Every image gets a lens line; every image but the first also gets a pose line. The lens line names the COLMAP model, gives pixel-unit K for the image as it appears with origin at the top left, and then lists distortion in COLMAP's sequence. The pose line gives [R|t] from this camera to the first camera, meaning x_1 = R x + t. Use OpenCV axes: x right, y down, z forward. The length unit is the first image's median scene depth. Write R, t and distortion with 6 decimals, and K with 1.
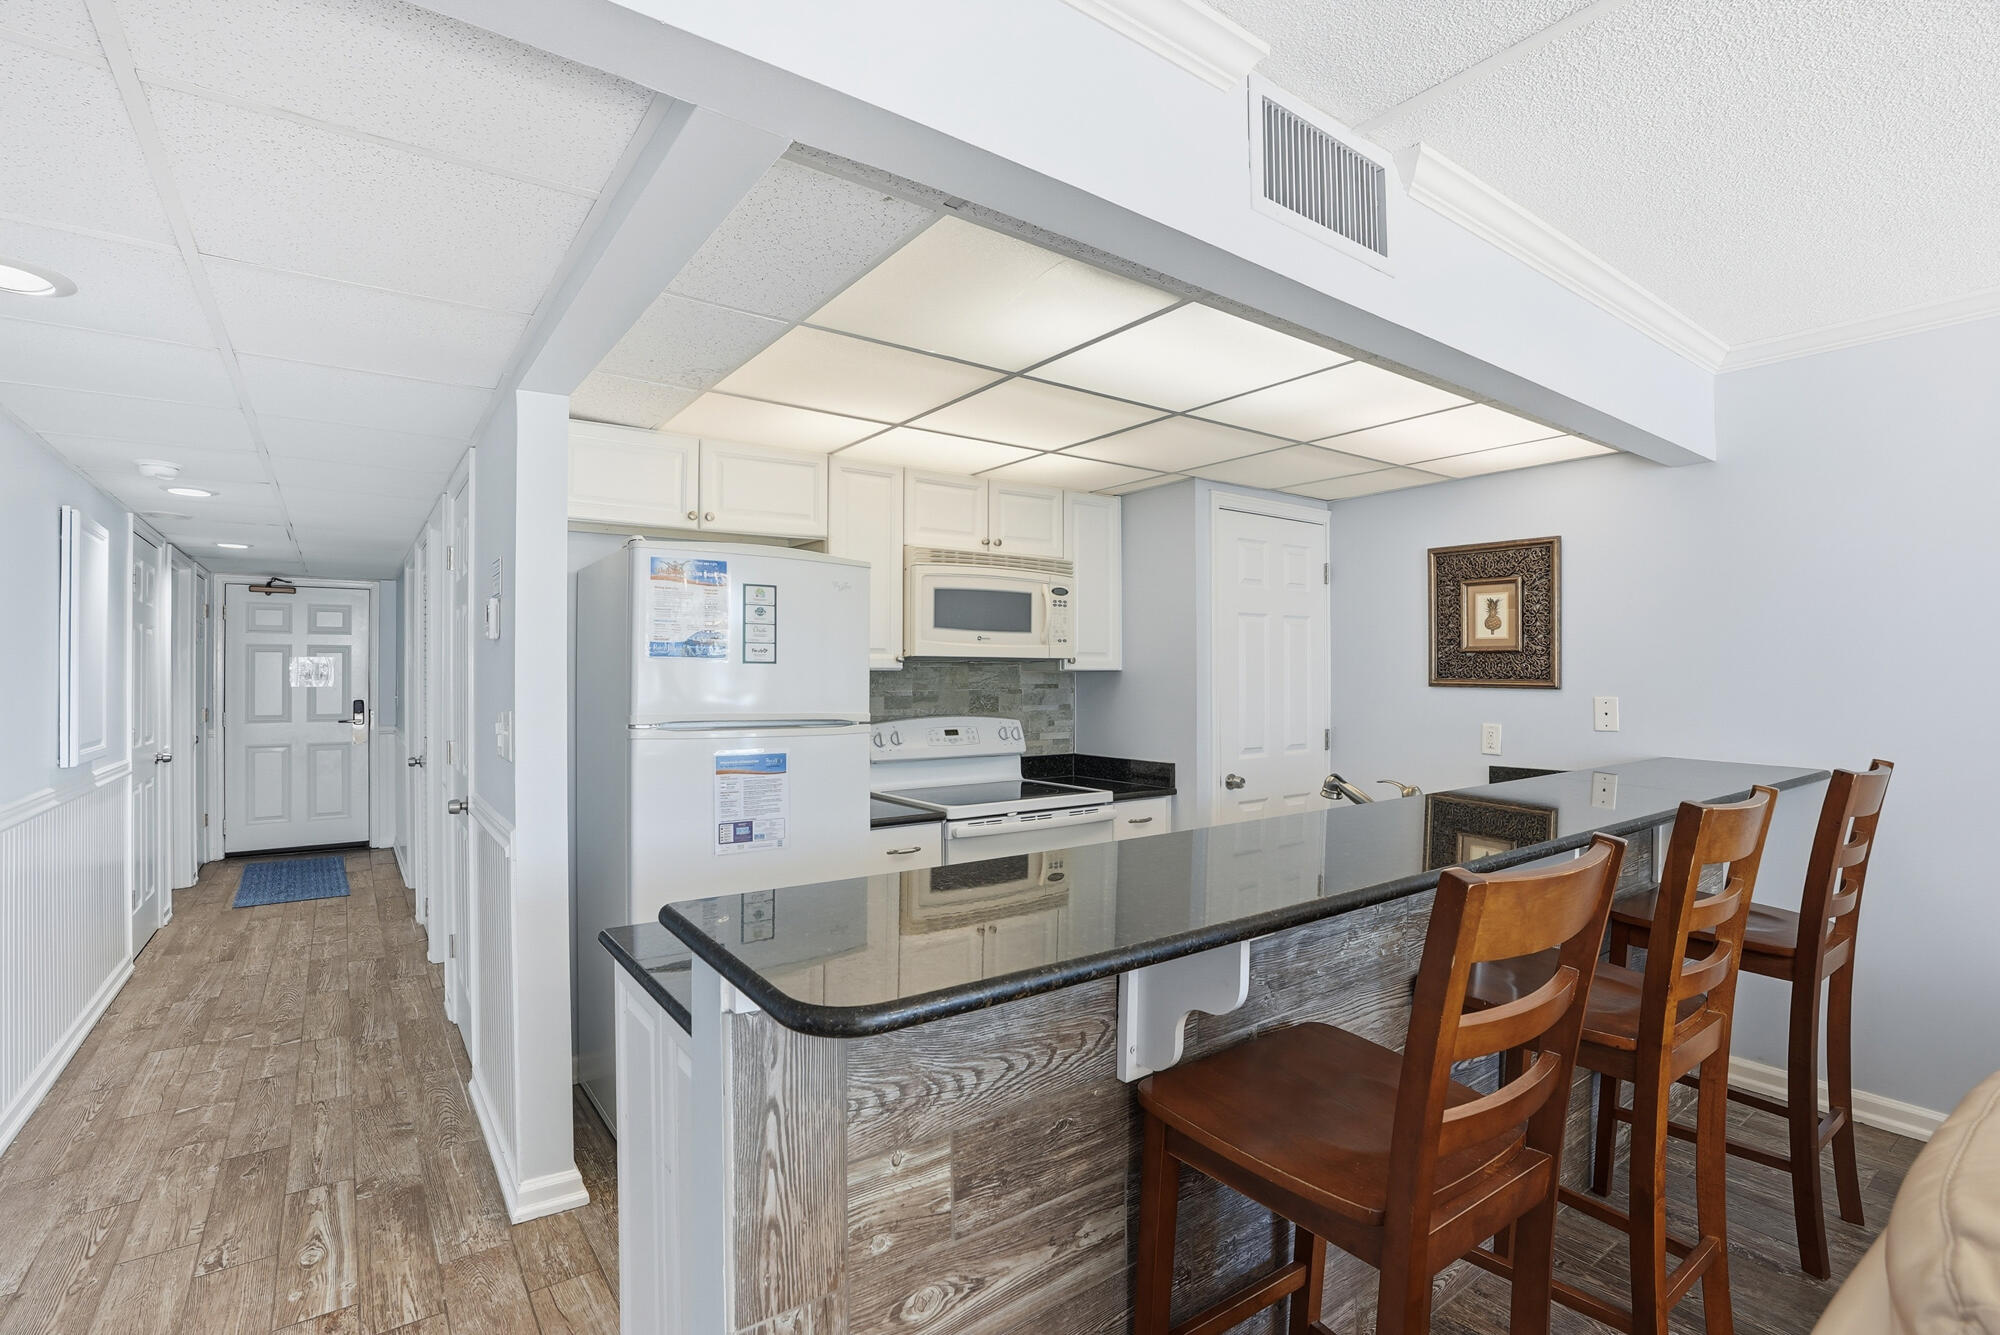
lens RADIAL K [[940.2, 0, 1008.0], [0, 940.2, 676.6], [0, 0, 1]] dist [-0.069416, 0.027125]
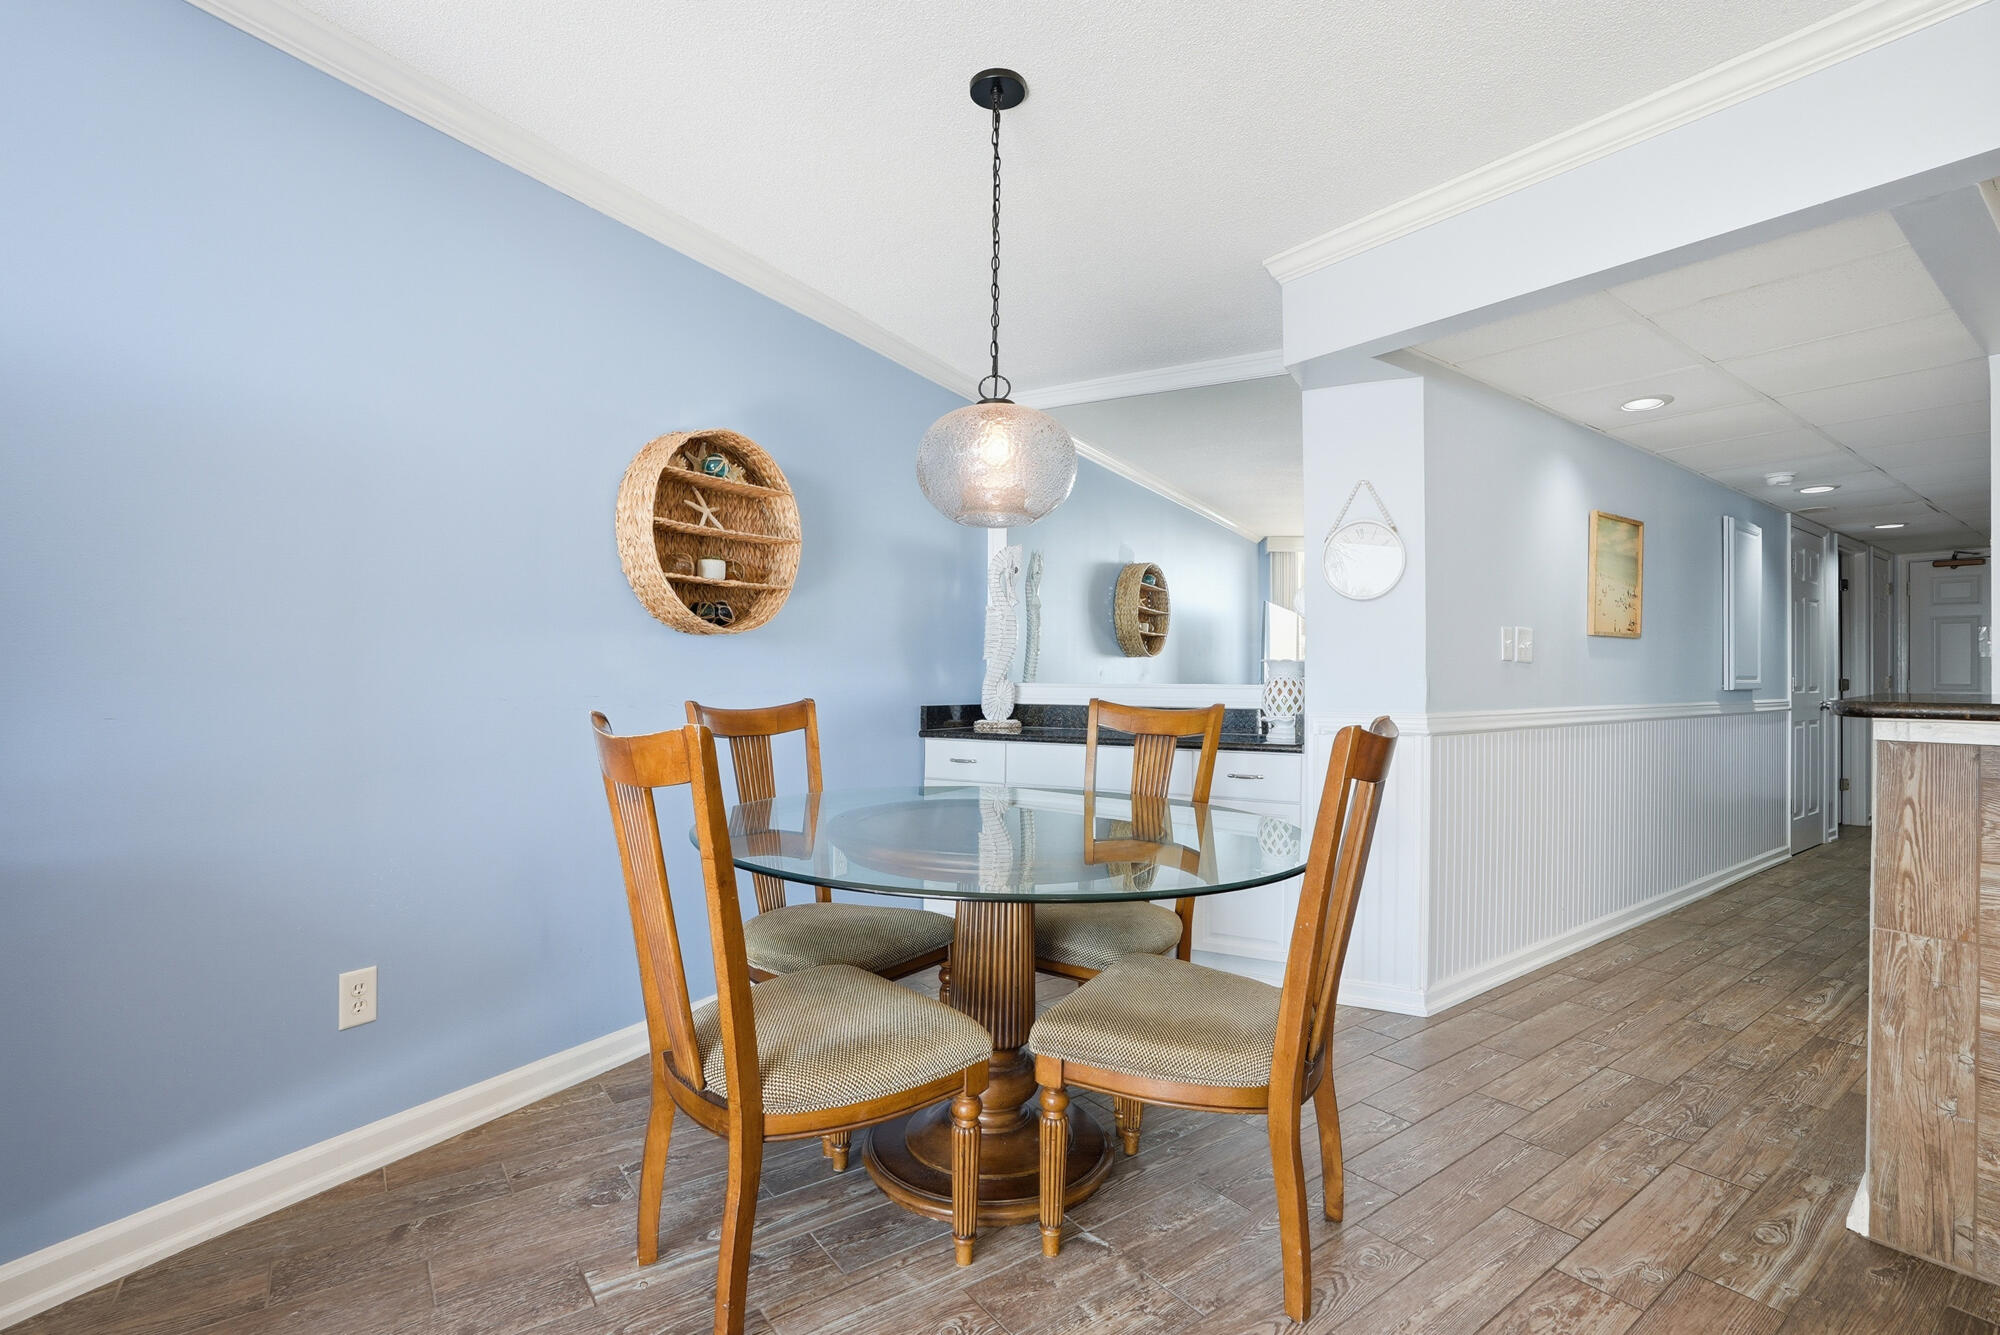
lens RADIAL K [[919.5, 0, 1000.0], [0, 919.5, 667.5], [0, 0, 1]] dist [-0.017686, 0.000442]
pose [[0.006253, -0.009453, -0.999936, 0.406070], [-0.003717, 0.999948, -0.009476, 0.071770], [0.999974, 0.003776, 0.006218, -0.194418]]
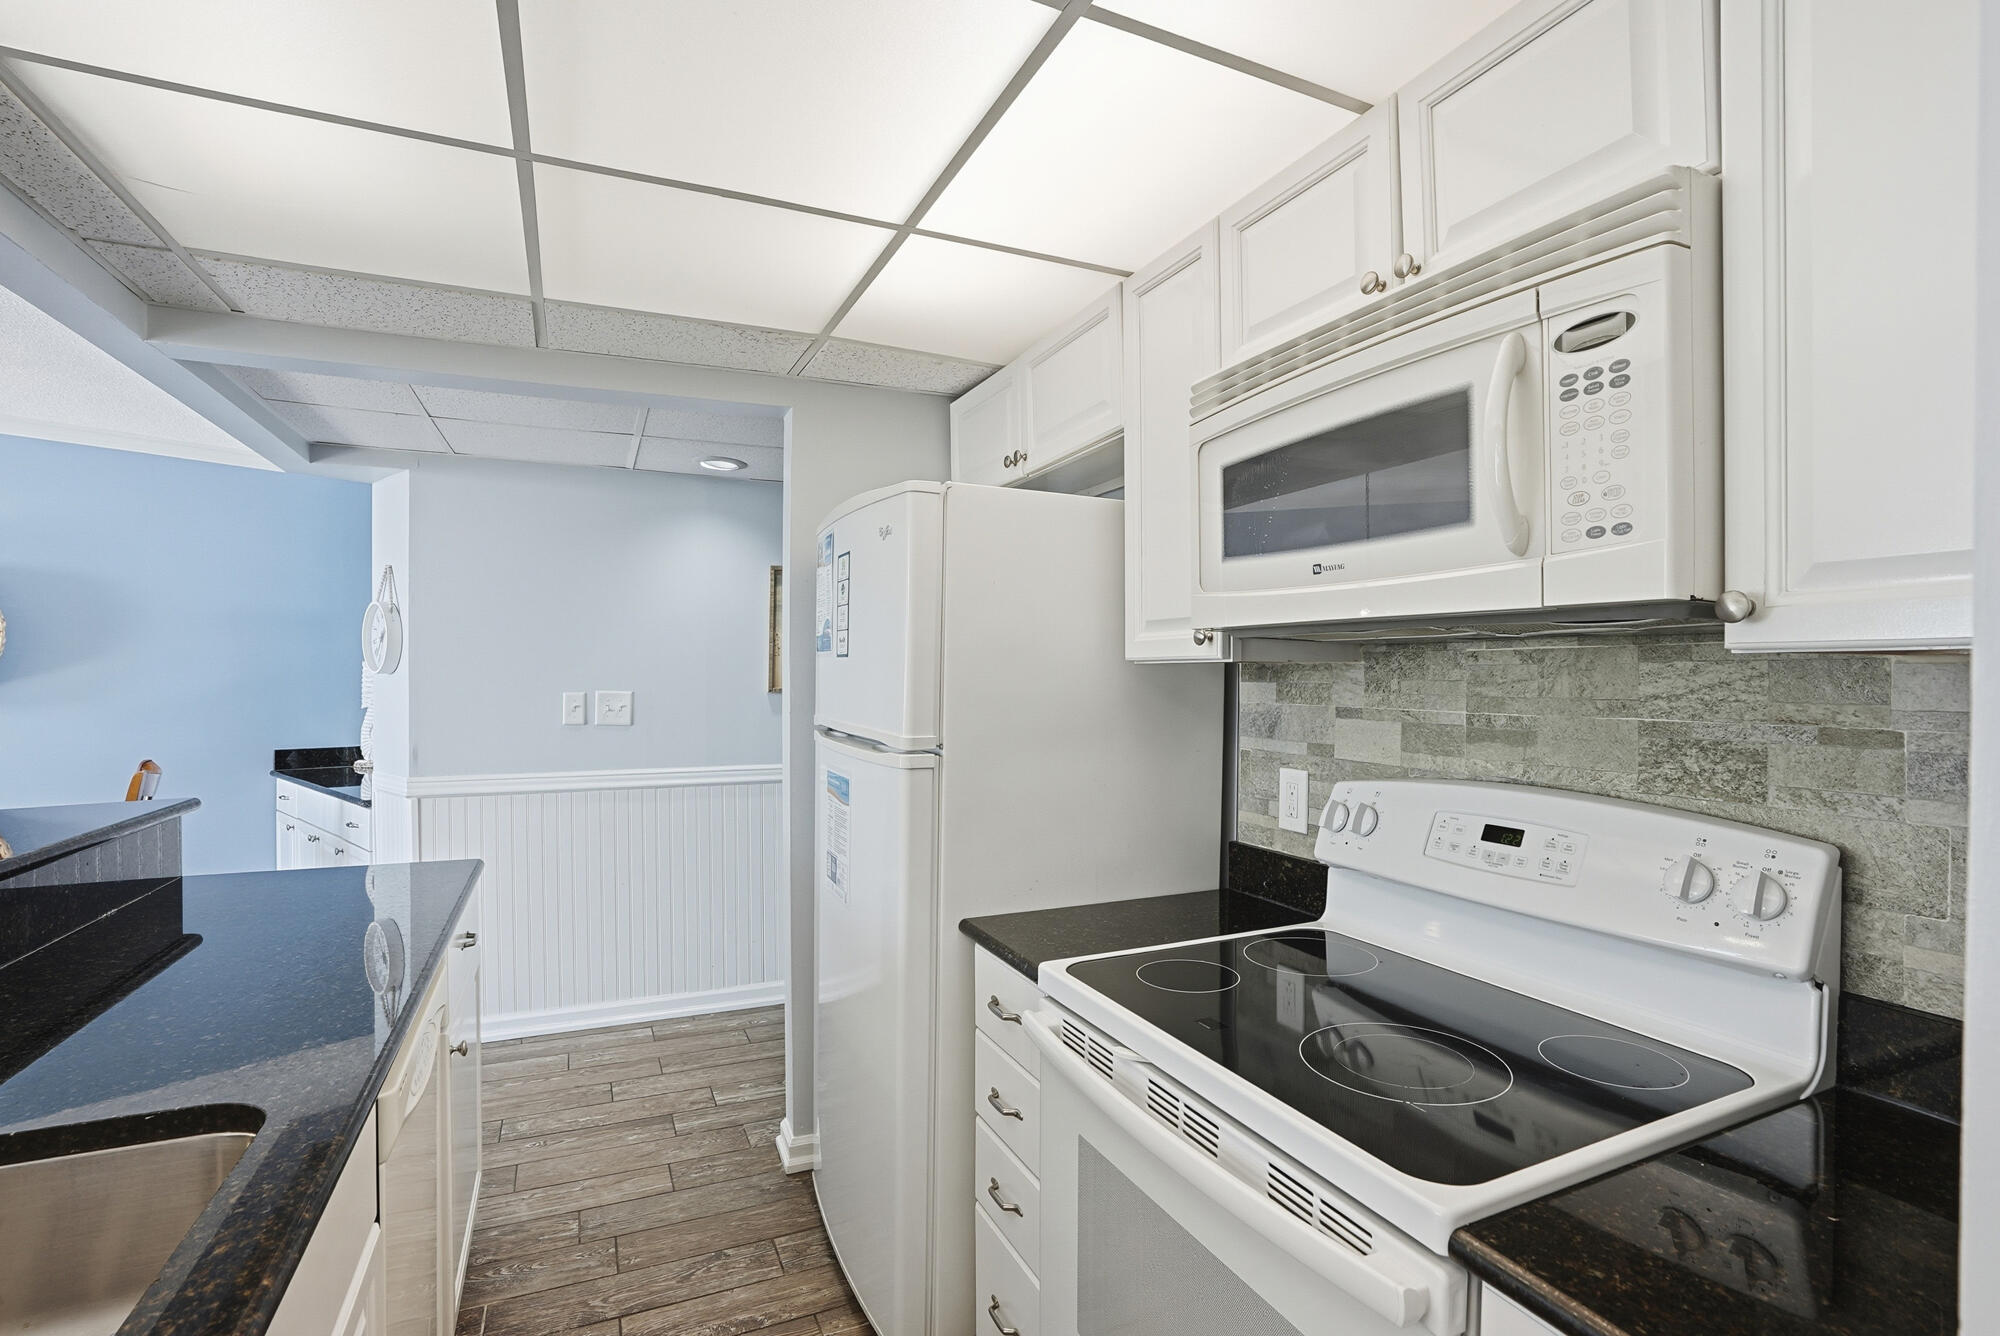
lens RADIAL K [[940.2, 0, 1008.0], [0, 940.2, 677.1], [0, 0, 1]] dist [-0.069416, 0.027125]
pose [[-0.206947, 0.005637, -0.978336, 0.341309], [-0.002008, 0.999979, 0.006187, -0.001892], [0.978350, 0.003245, -0.206931, 0.958401]]
